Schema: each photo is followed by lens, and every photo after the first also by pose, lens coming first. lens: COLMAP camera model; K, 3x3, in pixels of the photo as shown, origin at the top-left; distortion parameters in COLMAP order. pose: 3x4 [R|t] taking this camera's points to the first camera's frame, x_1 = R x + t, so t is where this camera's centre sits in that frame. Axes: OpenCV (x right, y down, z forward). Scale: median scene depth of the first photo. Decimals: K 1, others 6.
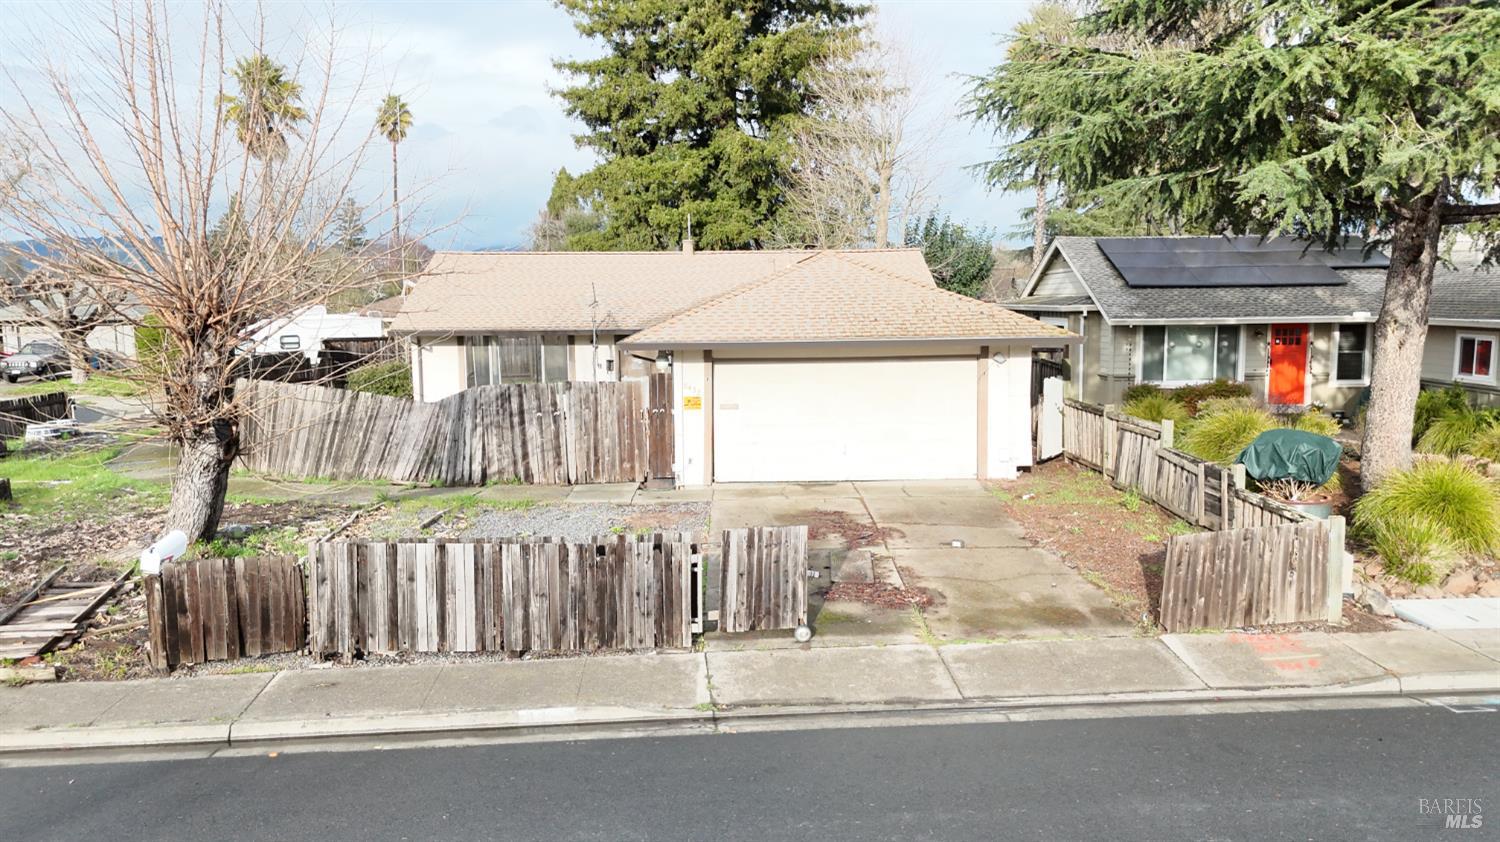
lens RADIAL K [[1100.4, 0, 752.0], [0, 1100.4, 426.1], [0, 0, 1]] dist [0.056605, -0.022698]
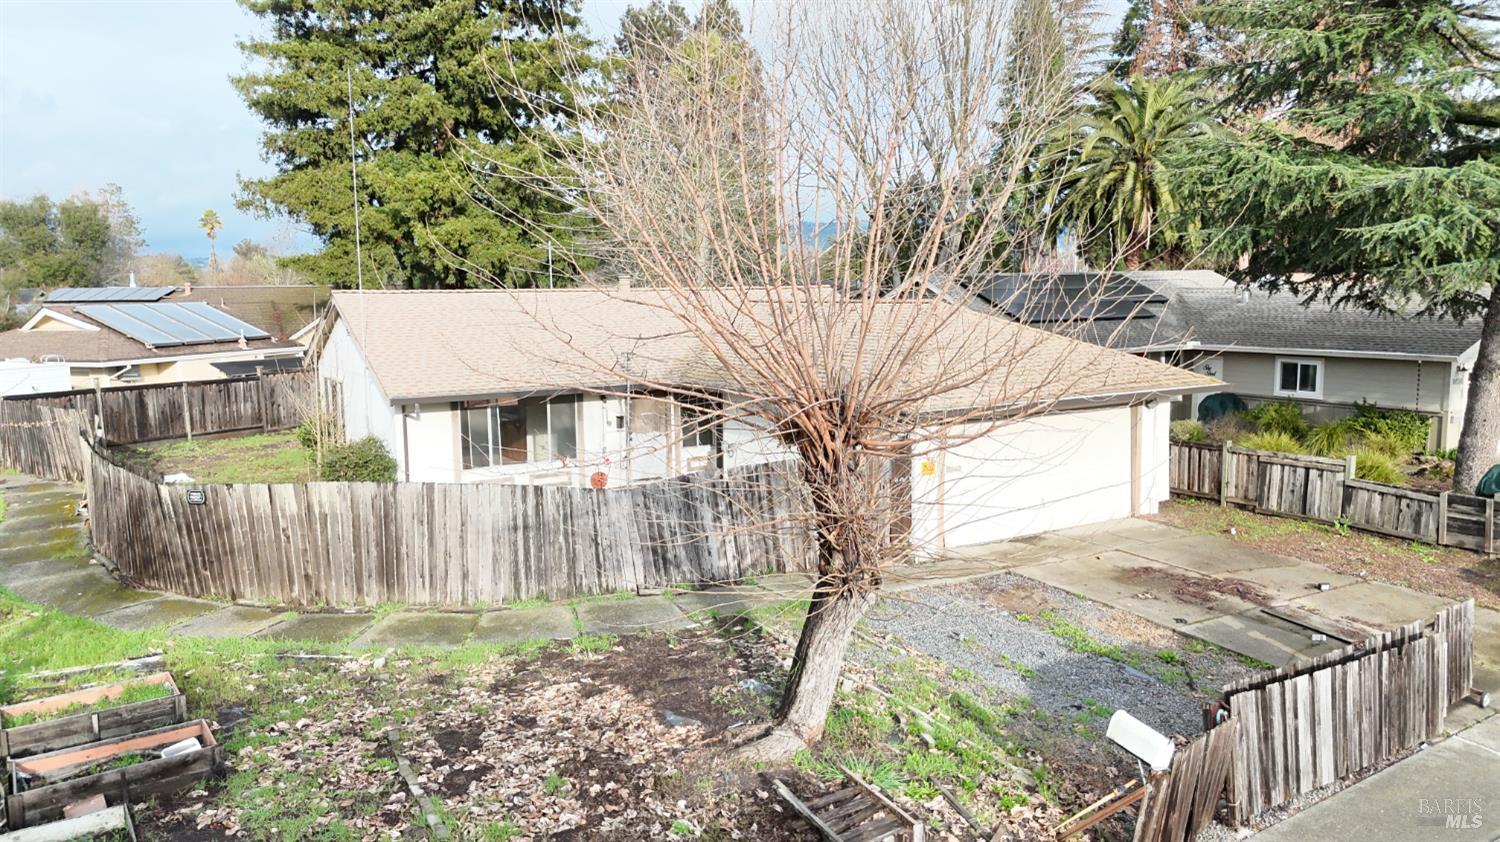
lens RADIAL K [[1100.4, 0, 751.7], [0, 1100.4, 421.9], [0, 0, 1]] dist [0.056605, -0.022698]
pose [[0.868328, -0.063277, 0.491937, -0.631781], [0.063627, 0.997845, 0.016041, -0.083497], [-0.491892, 0.017372, 0.870483, 0.226010]]
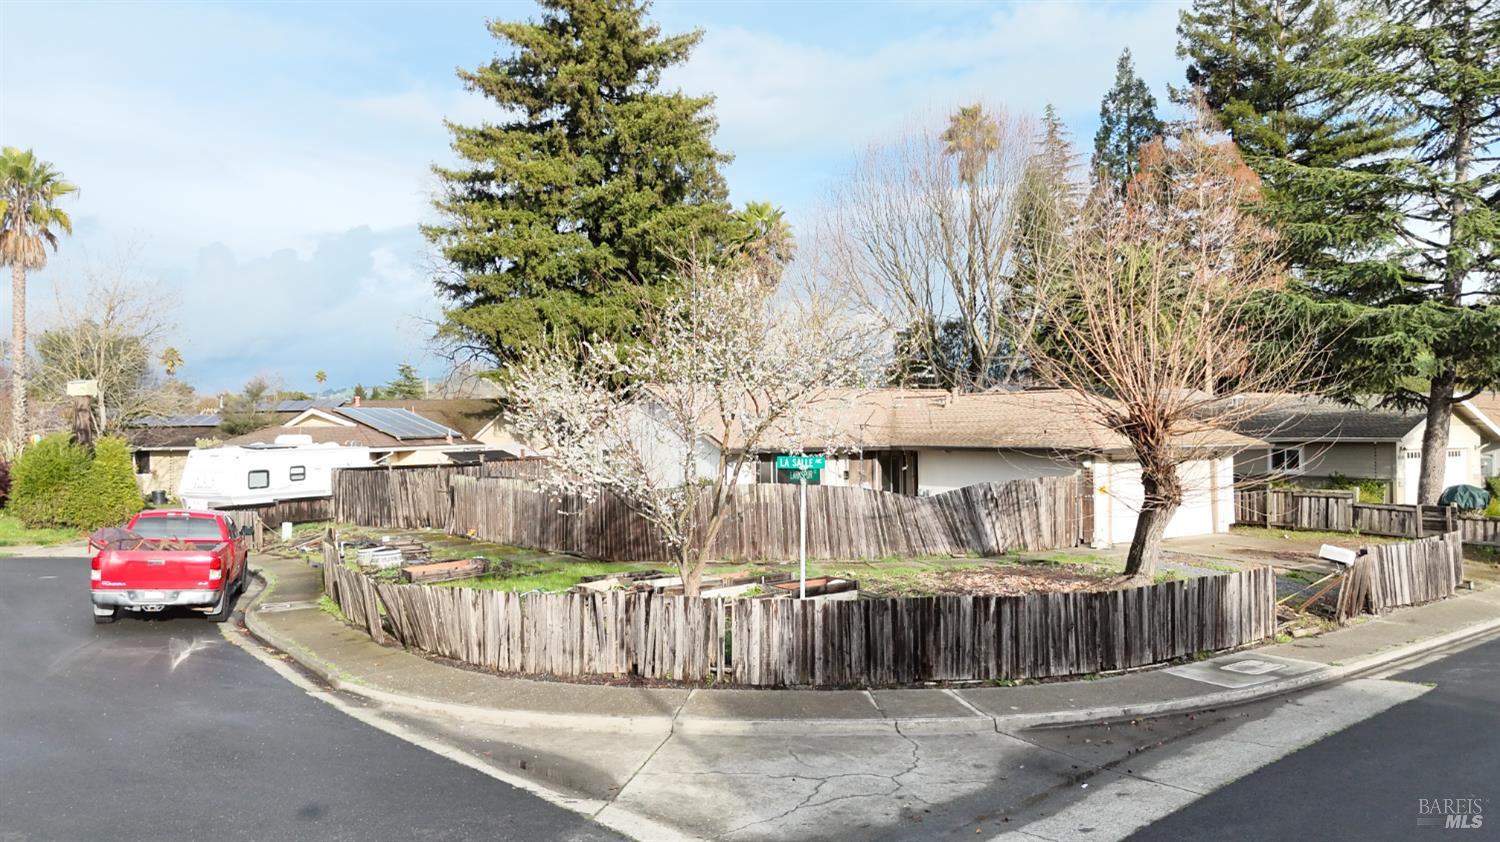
lens RADIAL K [[1100.4, 0, 740.2], [0, 1100.4, 408.7], [0, 0, 1]] dist [0.056605, -0.022698]
pose [[0.829182, 0.013911, 0.558805, -1.251753], [0.065085, 0.990488, -0.121234, 0.019360], [-0.555176, 0.136895, 0.820390, 0.018289]]
